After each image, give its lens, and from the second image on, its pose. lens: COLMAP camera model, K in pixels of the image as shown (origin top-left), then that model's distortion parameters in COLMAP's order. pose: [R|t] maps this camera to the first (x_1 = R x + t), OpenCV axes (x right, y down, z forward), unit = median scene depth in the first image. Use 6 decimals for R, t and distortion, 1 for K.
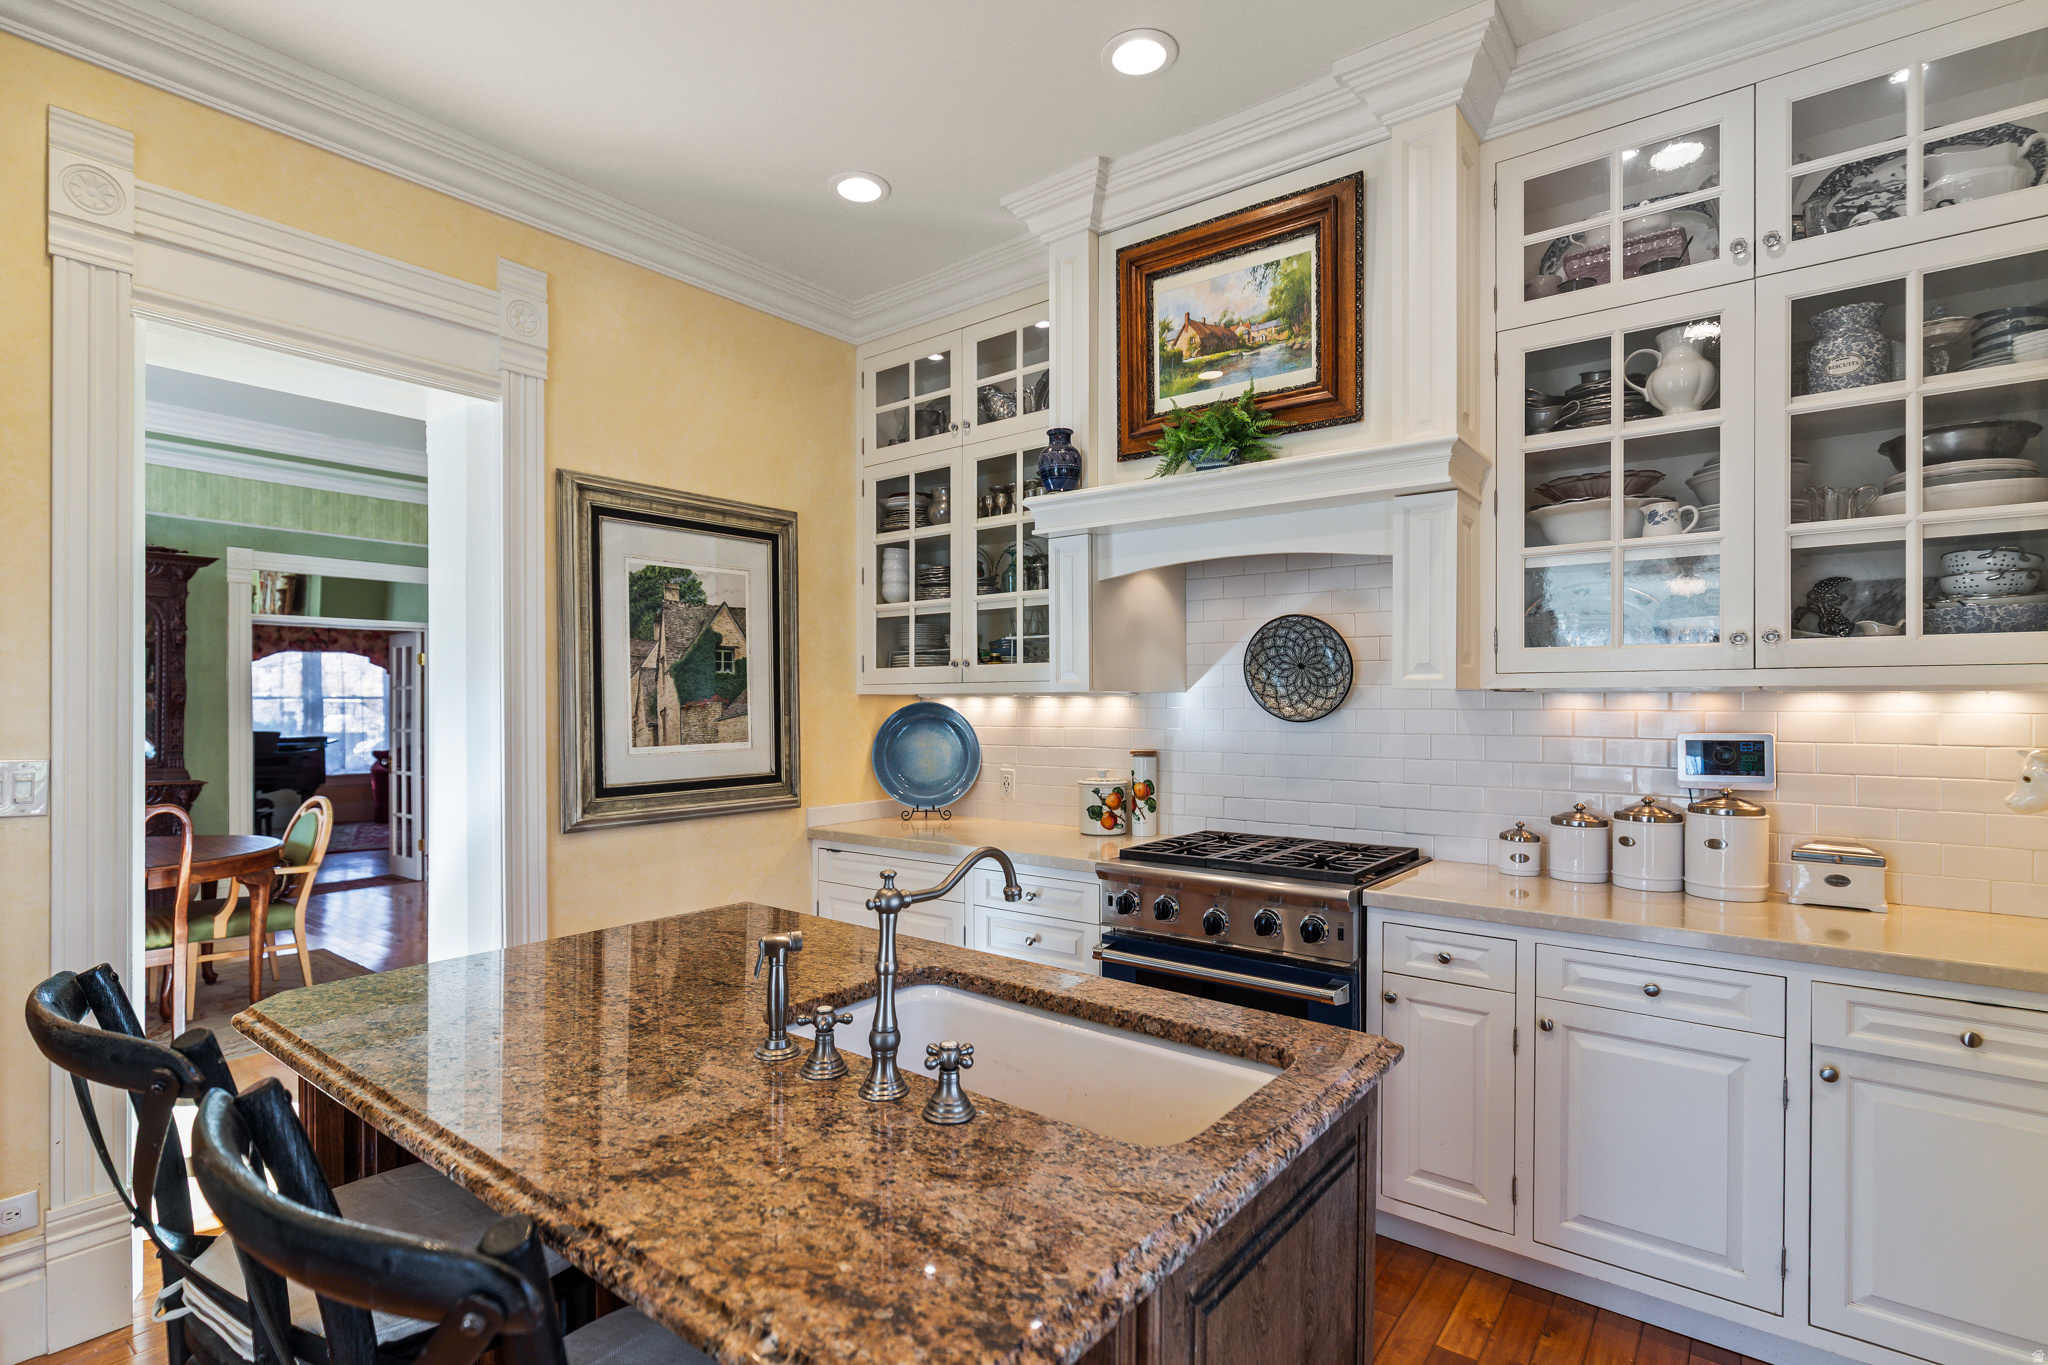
lens RADIAL K [[991.6, 0, 1025.5], [0, 991.6, 706.3], [0, 0, 1]] dist [-0.005466, 0.000654]
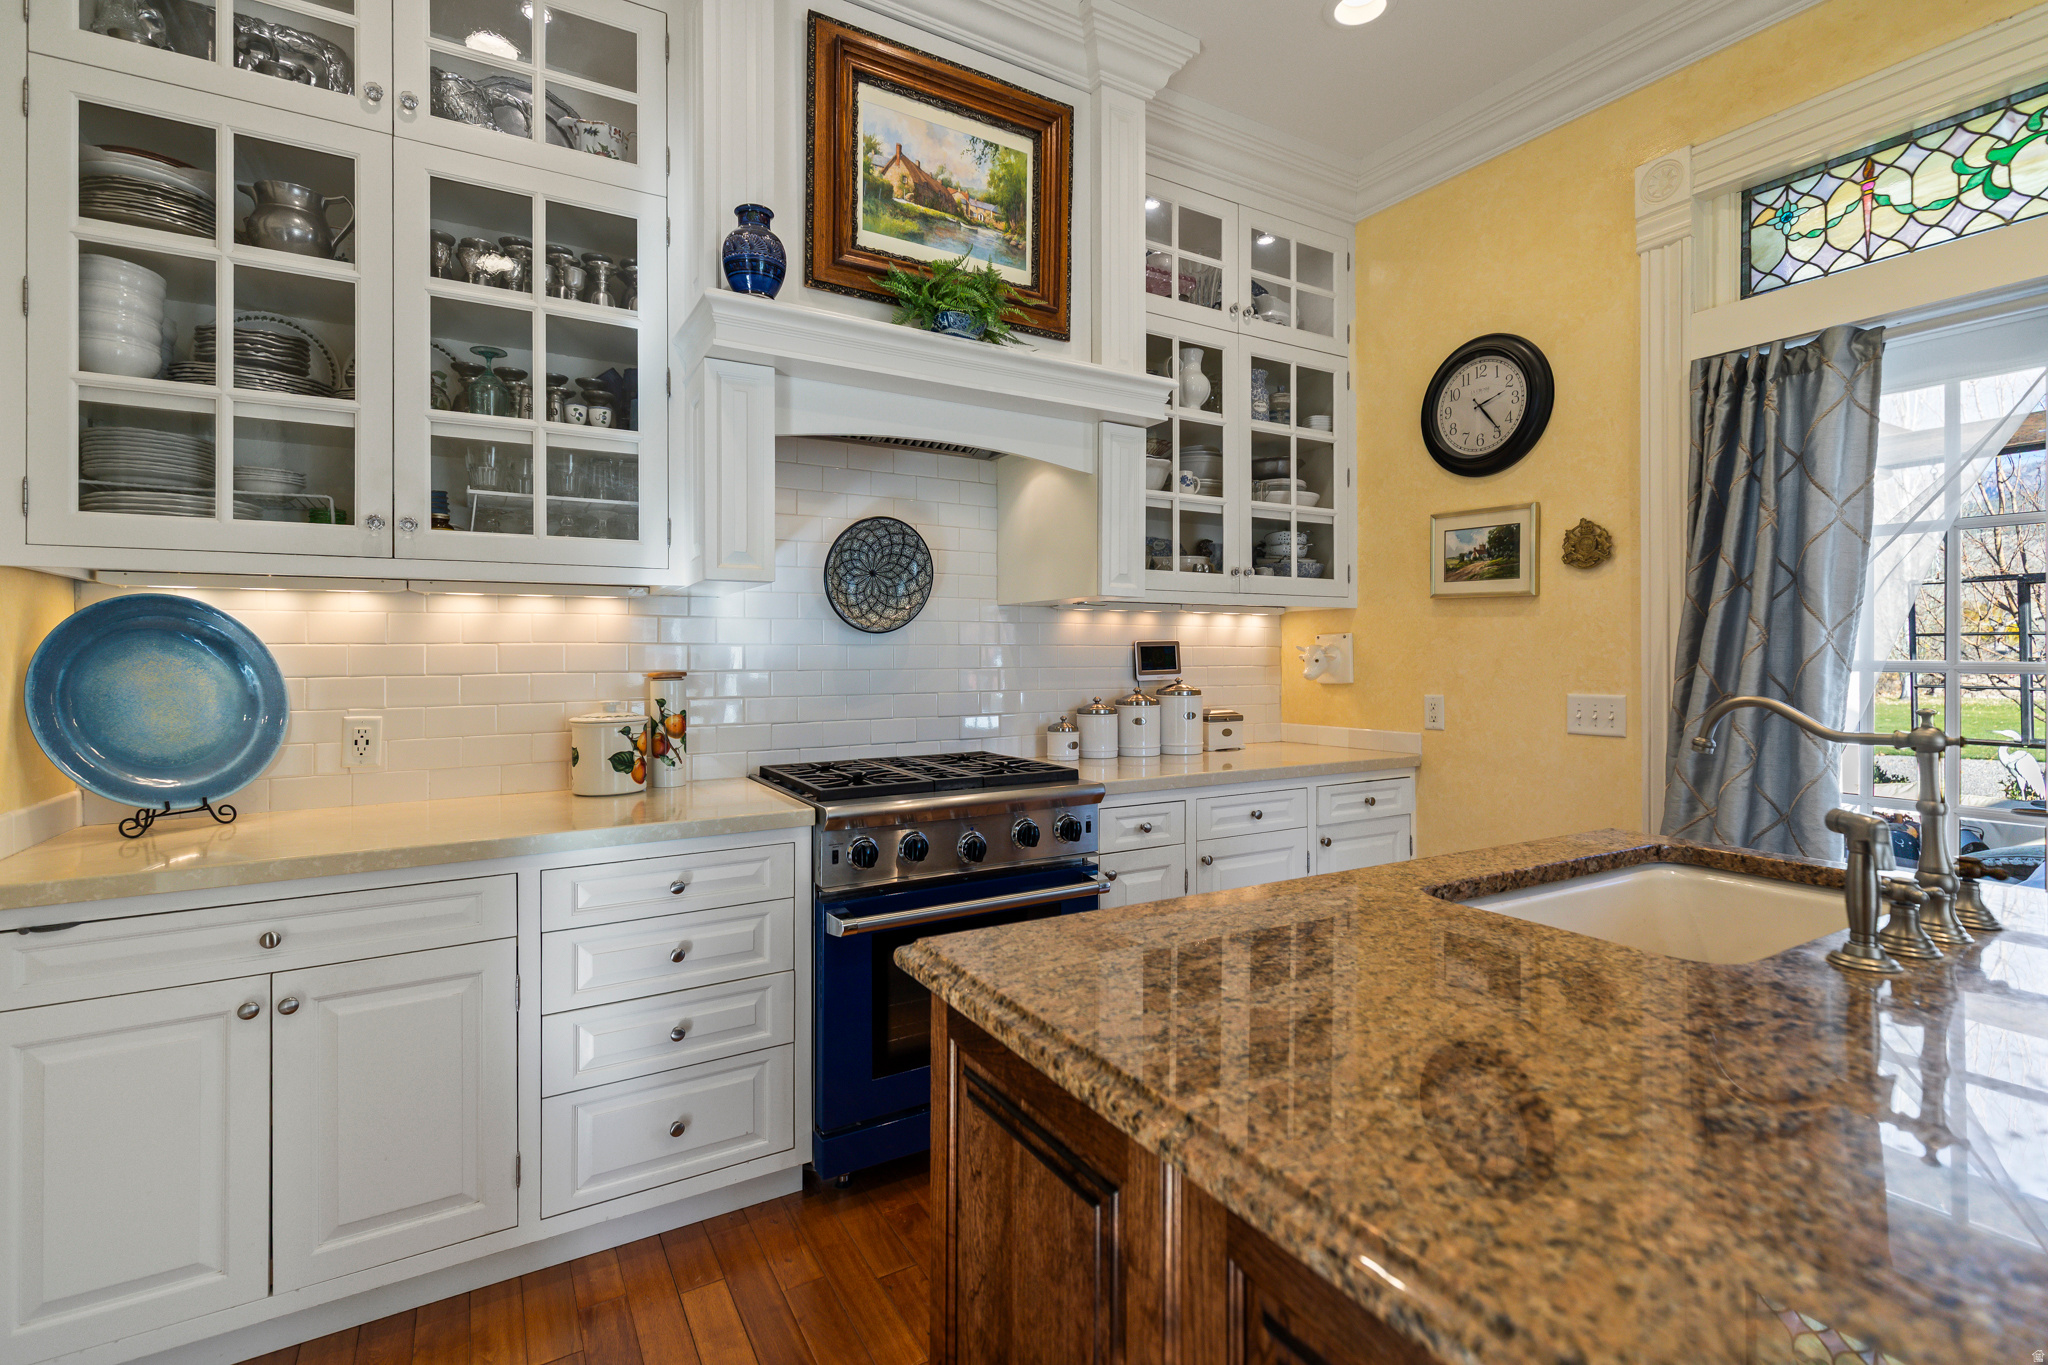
lens RADIAL K [[923.2, 0, 1013.1], [0, 923.2, 646.9], [0, 0, 1]] dist [0.008425, -0.000599]
pose [[0.373501, 0.008686, 0.927589, -0.574874], [0.008861, 0.999877, -0.012931, 0.049326], [-0.927588, 0.013050, 0.373378, 0.665045]]
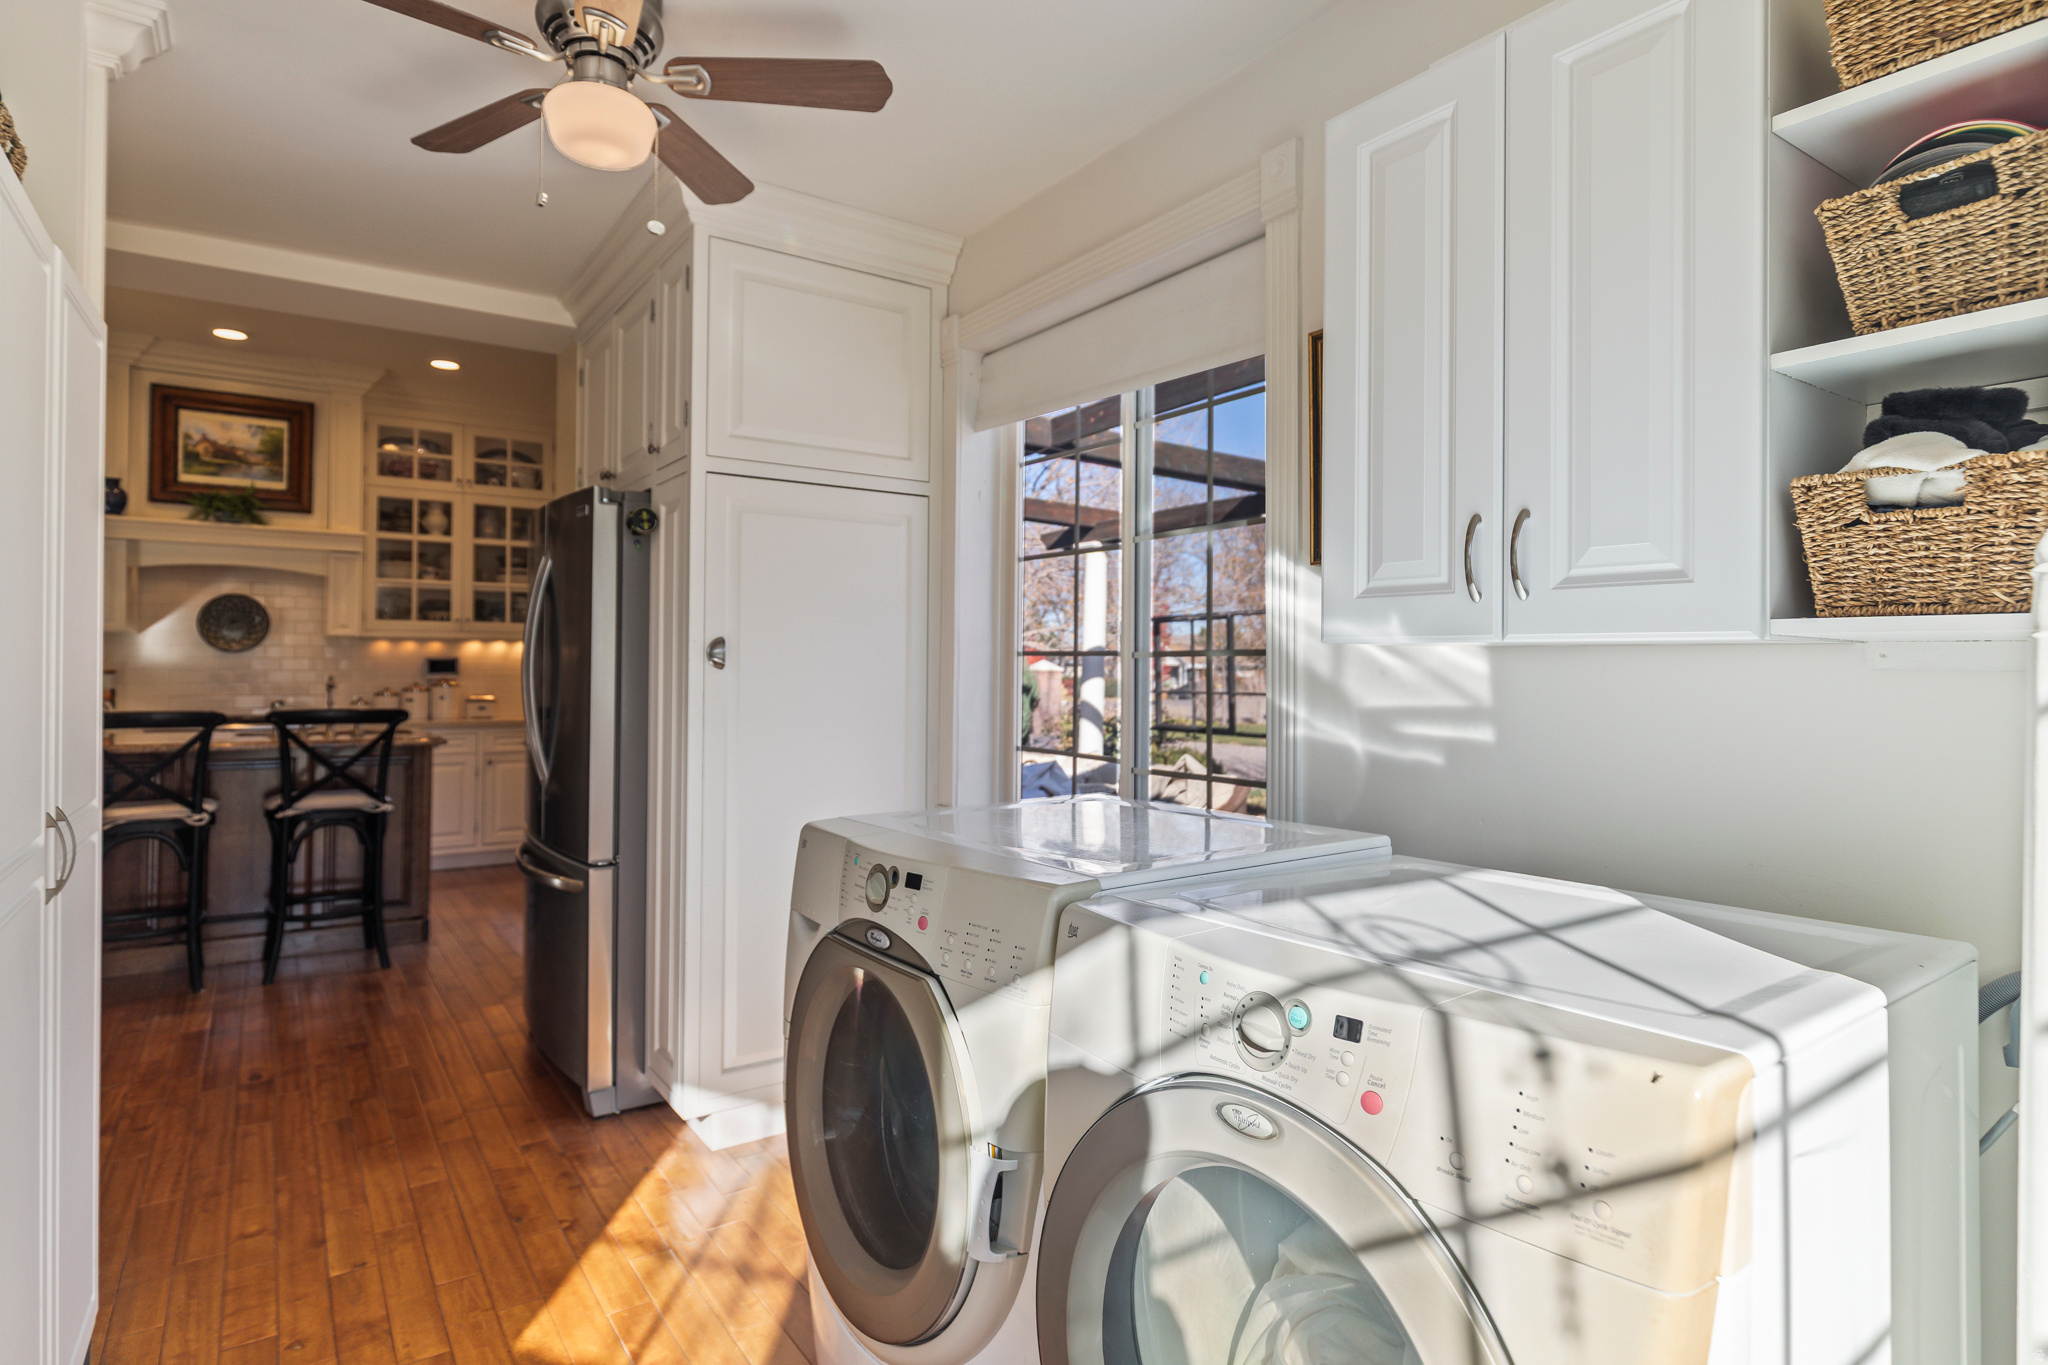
lens RADIAL K [[1072.9, 0, 994.0], [0, 1072.9, 652.9], [0, 0, 1]] dist [-0.002640, -0.000411]
pose [[0.311658, 0.017422, 0.950035, -1.407035], [0.001956, 0.999818, -0.018977, 0.069612], [-0.950192, 0.007773, 0.311567, -1.156784]]
